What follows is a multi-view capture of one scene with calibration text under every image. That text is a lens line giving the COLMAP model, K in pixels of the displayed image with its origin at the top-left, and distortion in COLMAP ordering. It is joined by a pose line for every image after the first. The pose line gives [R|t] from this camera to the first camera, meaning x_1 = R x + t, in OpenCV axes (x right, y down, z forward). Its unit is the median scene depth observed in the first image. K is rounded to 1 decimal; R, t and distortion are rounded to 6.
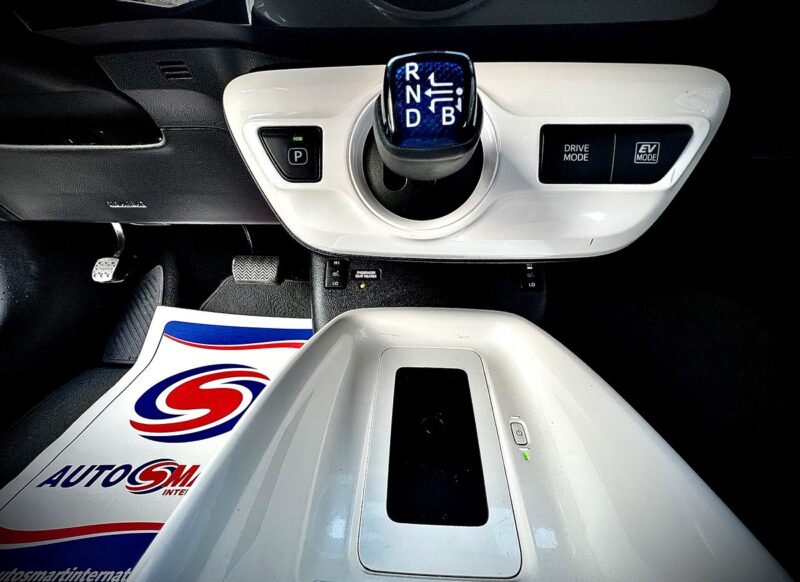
lens RADIAL K [[314.8, 0, 400.0], [0, 314.8, 291.0], [0, 0, 1]] dist [-0.011491, -0.000010]
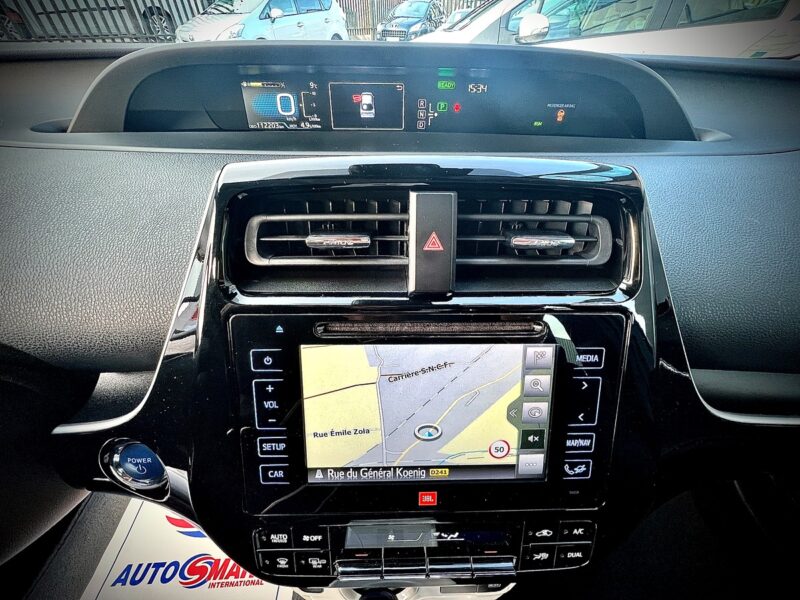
lens RADIAL K [[314.5, 0, 400.0], [0, 314.5, 300.0], [0, 0, 1]] dist [0.050374, -0.027468]
pose [[0.998060, -0.018209, 0.059532, 0.046421], [0.003934, 0.972806, 0.231589, -0.942237], [-0.062130, -0.230906, 0.970990, -0.174170]]
